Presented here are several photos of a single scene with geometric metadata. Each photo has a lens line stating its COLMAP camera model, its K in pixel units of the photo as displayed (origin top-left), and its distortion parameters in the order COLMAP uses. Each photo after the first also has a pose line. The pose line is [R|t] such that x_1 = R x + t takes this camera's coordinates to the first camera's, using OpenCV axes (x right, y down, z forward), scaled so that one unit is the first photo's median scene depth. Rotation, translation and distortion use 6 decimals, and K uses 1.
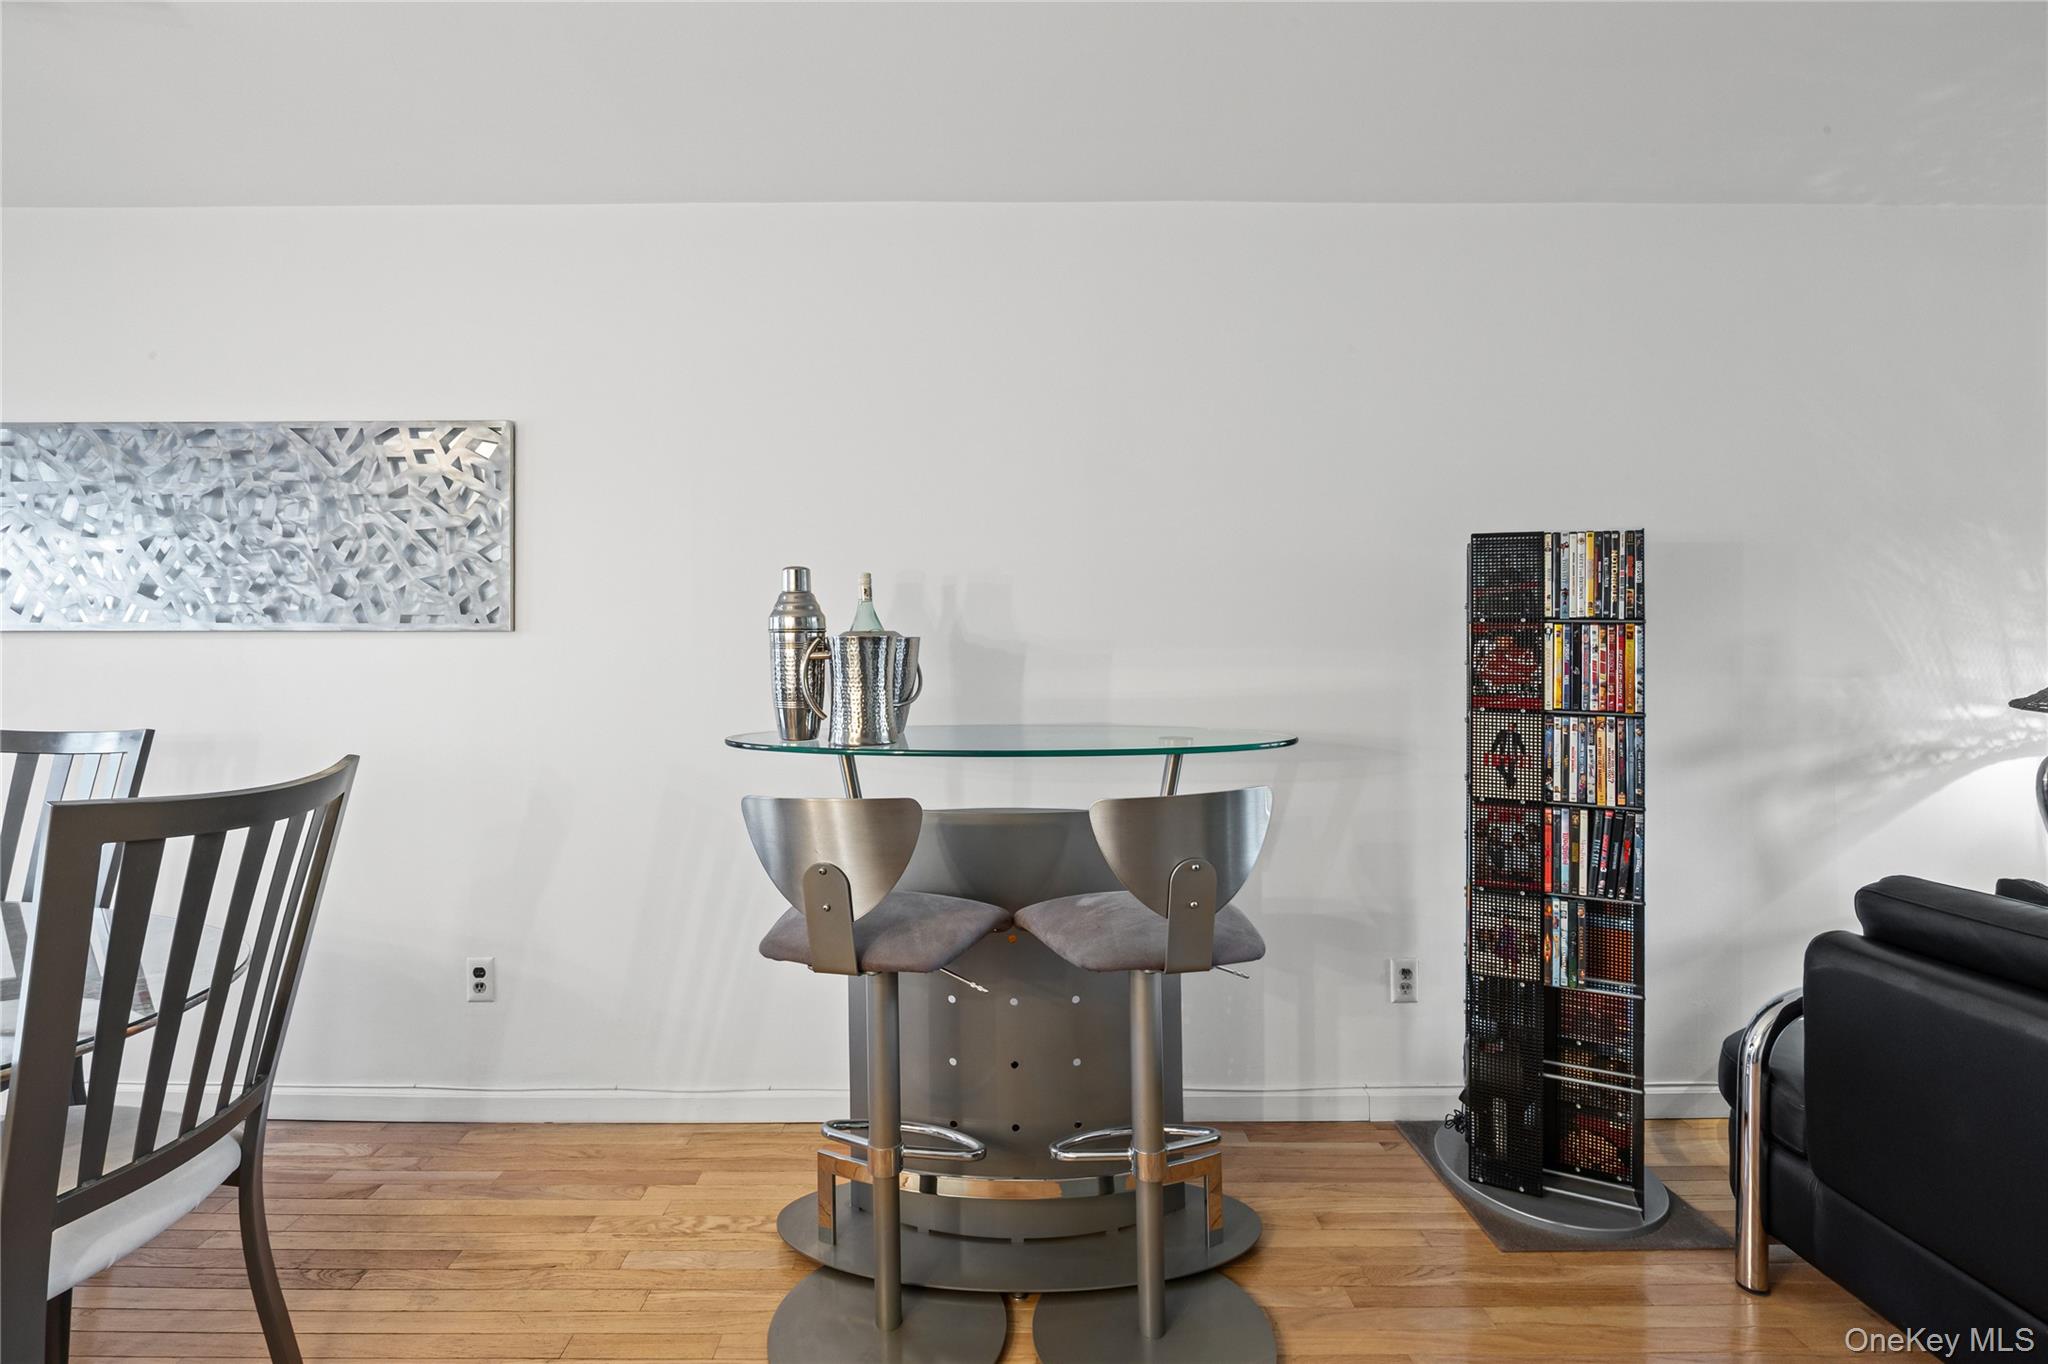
lens RADIAL K [[888.1, 0, 989.8], [0, 888.1, 635.2], [0, 0, 1]] dist [-0.013197, -0.002009]
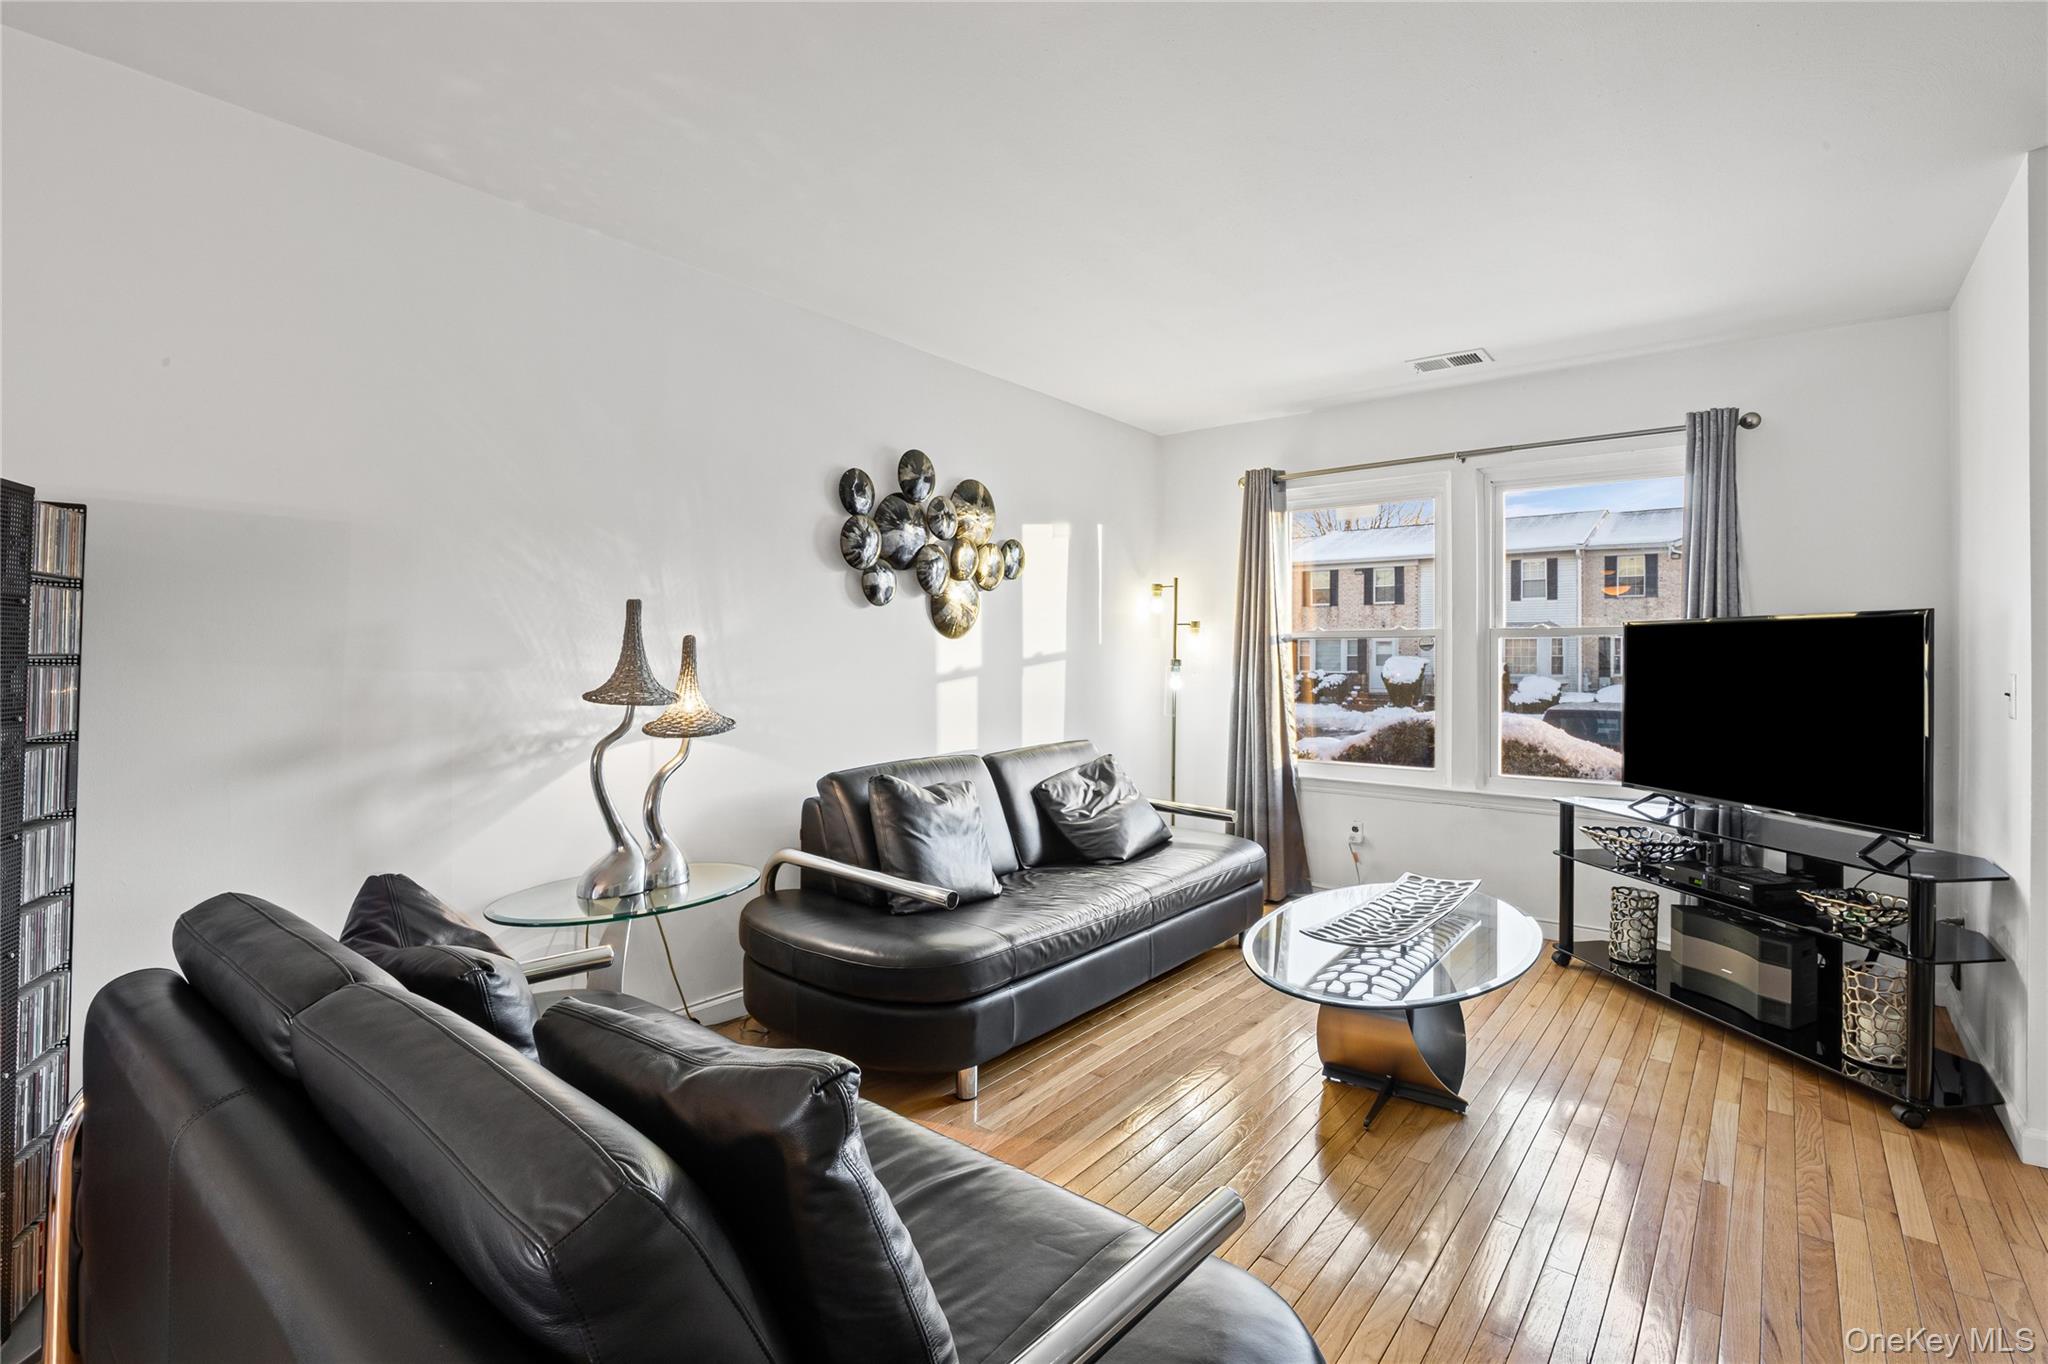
lens RADIAL K [[959.1, 0, 1003.6], [0, 959.1, 645.8], [0, 0, 1]] dist [-0.018386, -0.000014]
pose [[0.621308, 0.015346, 0.783416, 0.517377], [-0.031305, 0.999496, 0.005248, -0.005077], [-0.782941, -0.027785, 0.621476, -0.146653]]
